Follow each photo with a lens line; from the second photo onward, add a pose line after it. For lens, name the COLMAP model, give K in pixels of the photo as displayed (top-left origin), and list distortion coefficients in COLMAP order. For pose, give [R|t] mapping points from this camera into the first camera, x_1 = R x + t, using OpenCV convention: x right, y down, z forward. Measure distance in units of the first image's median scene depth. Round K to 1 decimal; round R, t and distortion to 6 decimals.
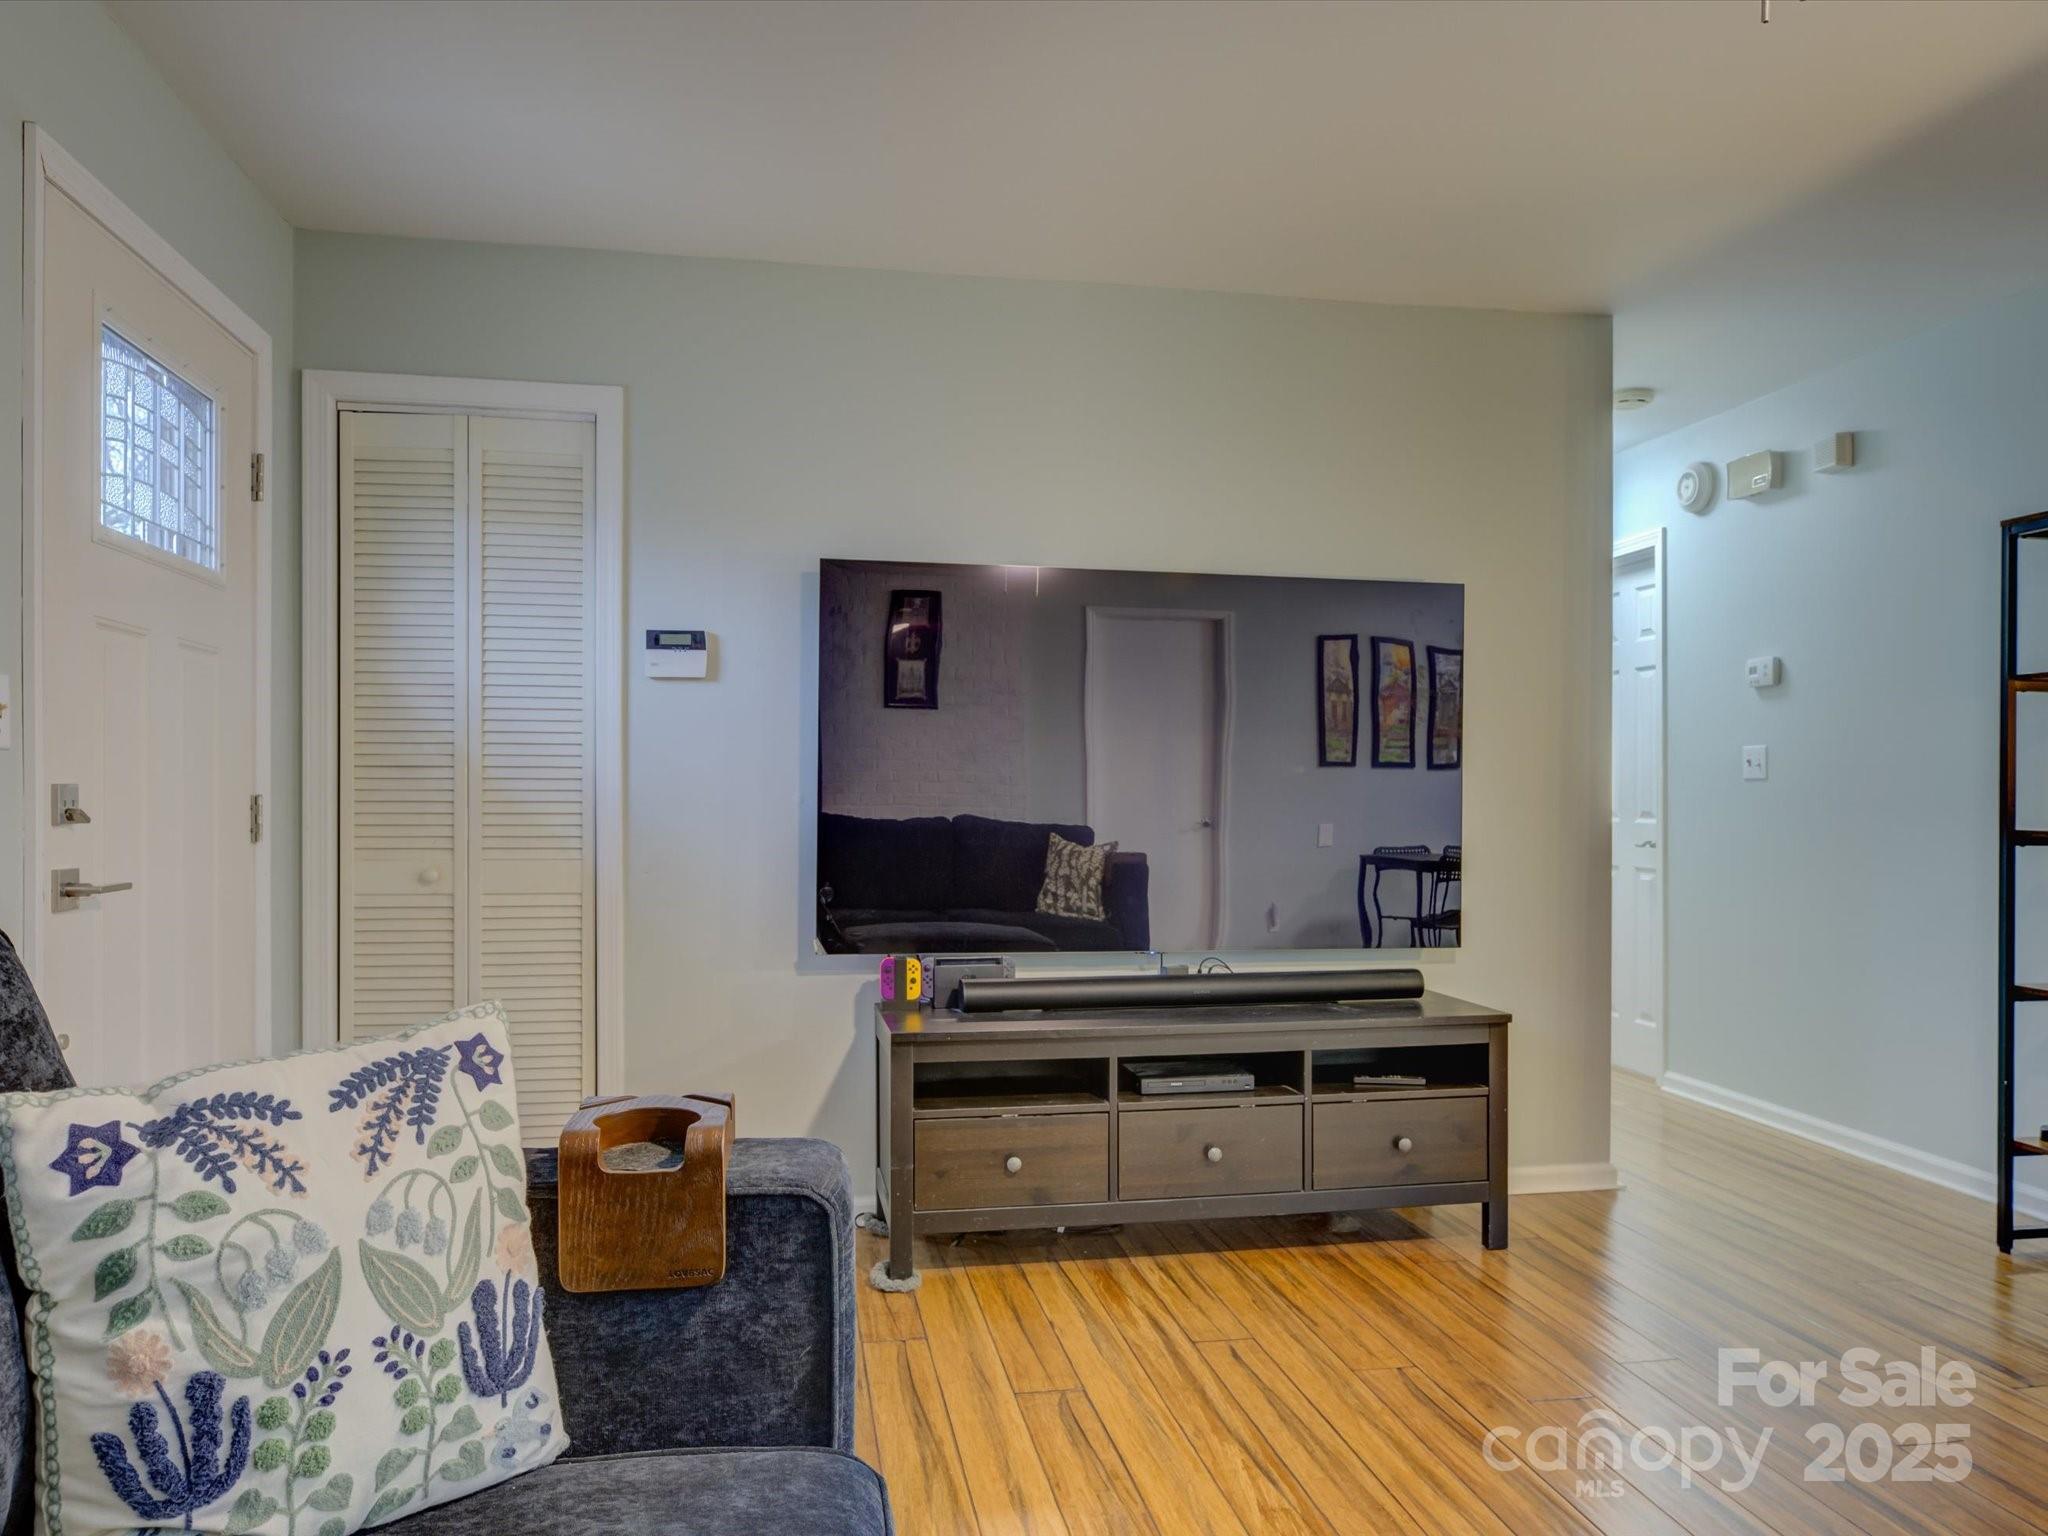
lens RADIAL K [[1413.4, 0, 1024.0], [0, 1413.4, 768.0], [0, 0, 1]] dist [0.008458, 0.002696]
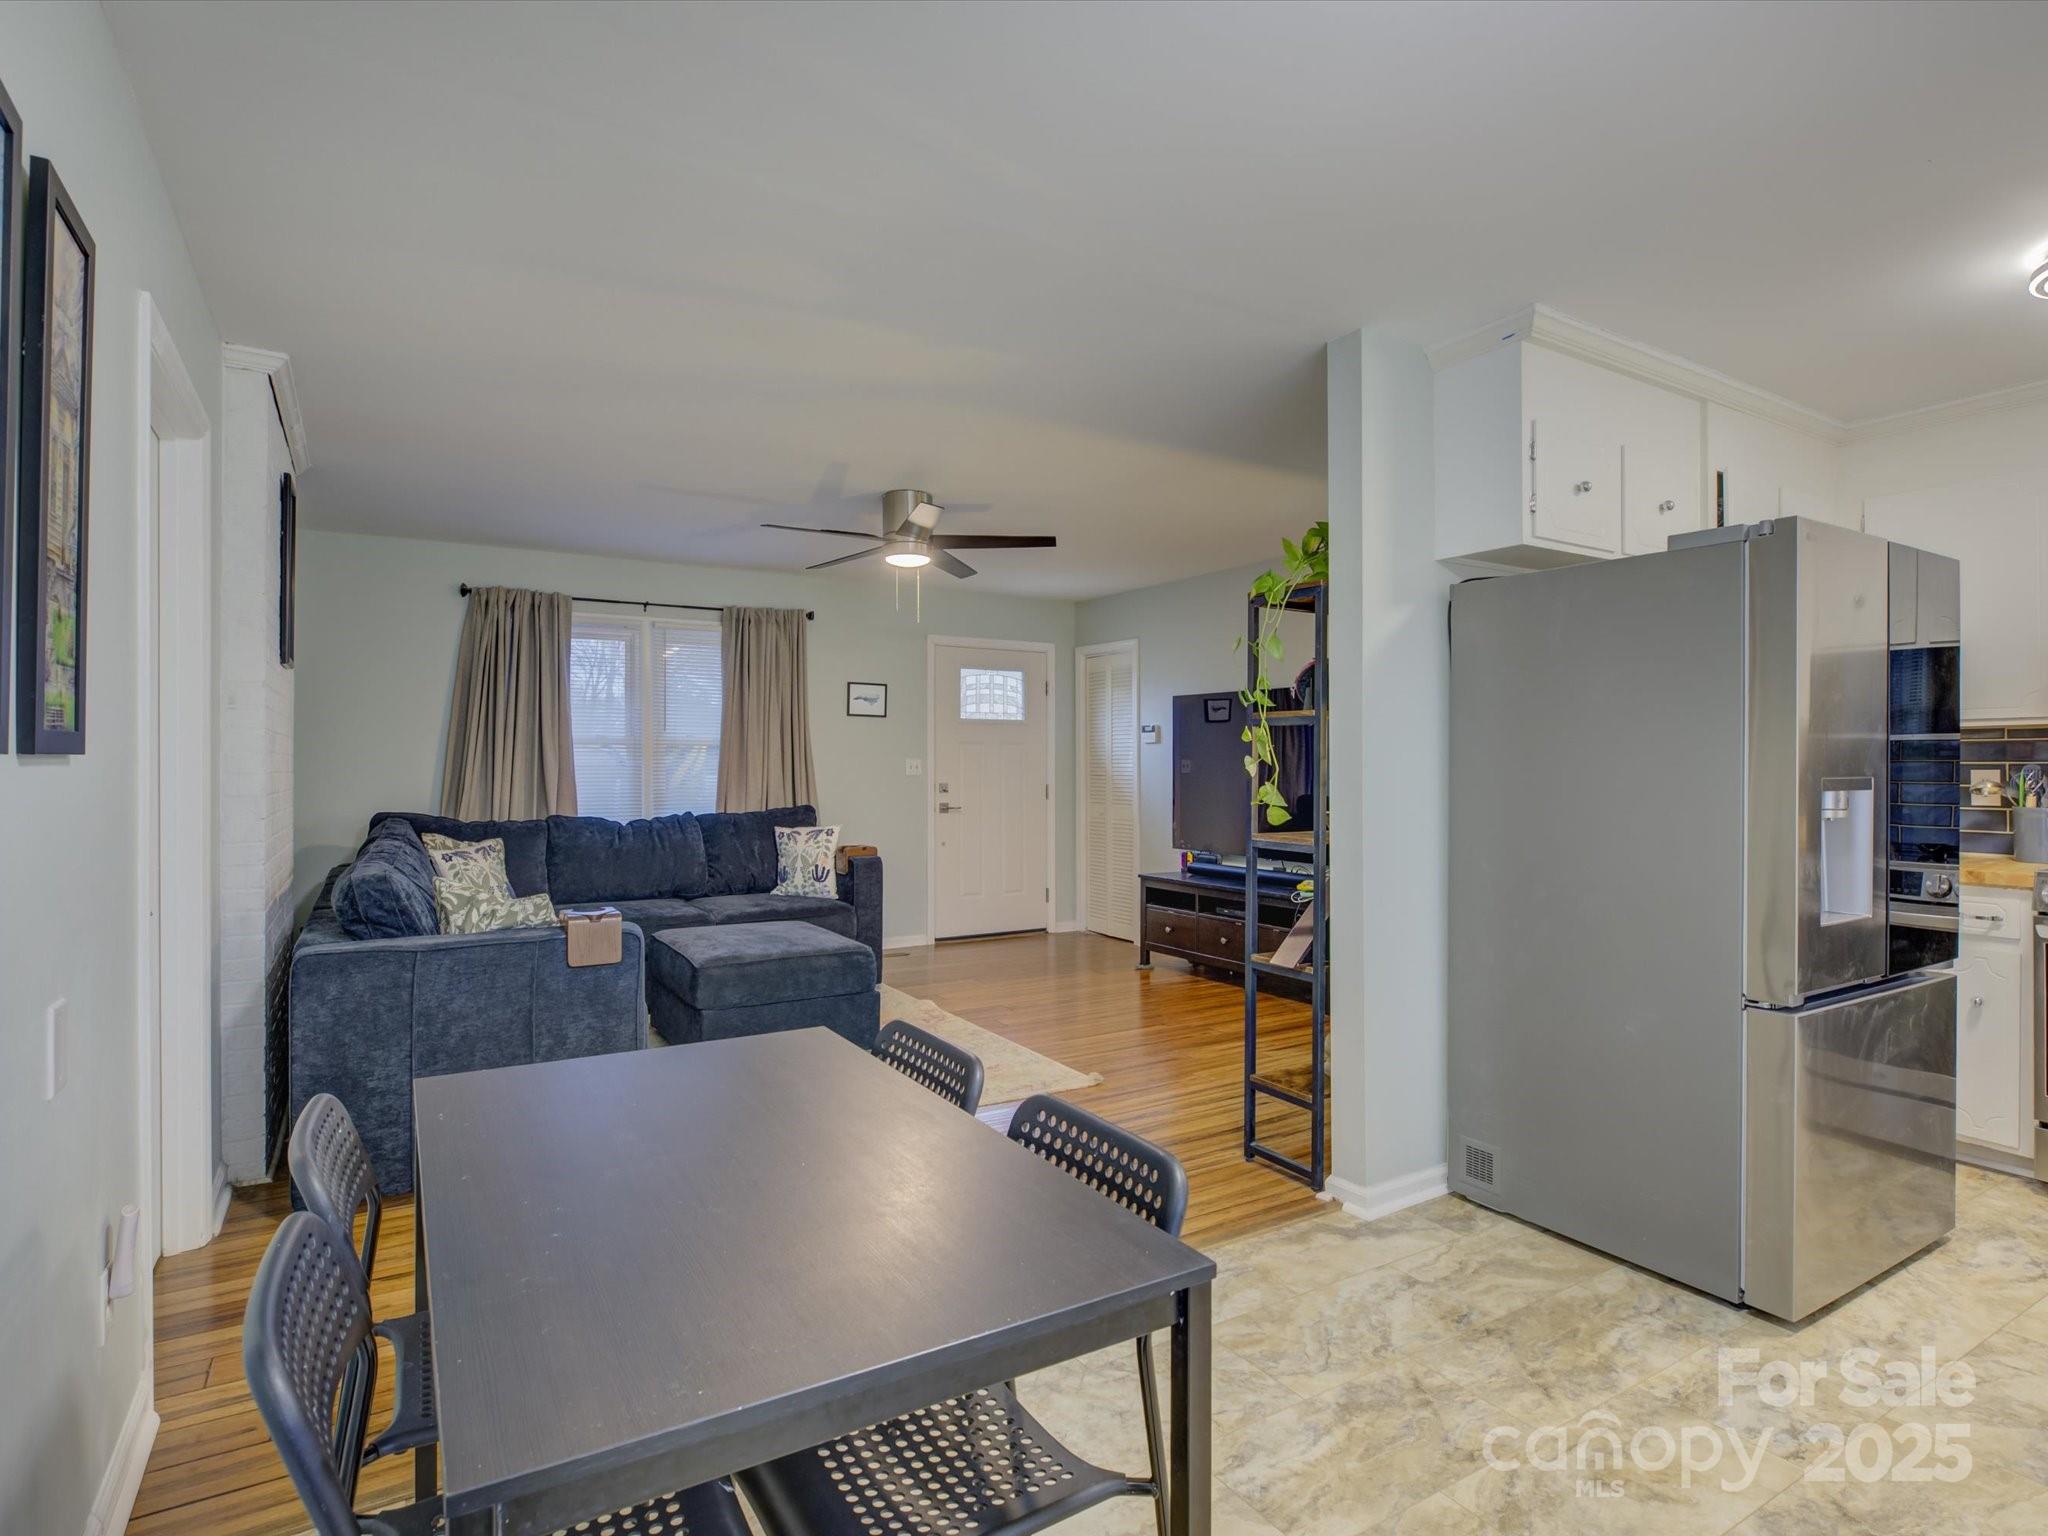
lens RADIAL K [[1062.7, 0, 1063.7], [0, 1062.7, 780.6], [0, 0, 1]] dist [-0.002914, -0.000486]
pose [[0.387609, 0.005918, -0.921805, 1.648374], [0.016523, 0.999774, 0.013367, -0.023257], [0.921676, -0.020412, 0.387424, 0.062608]]
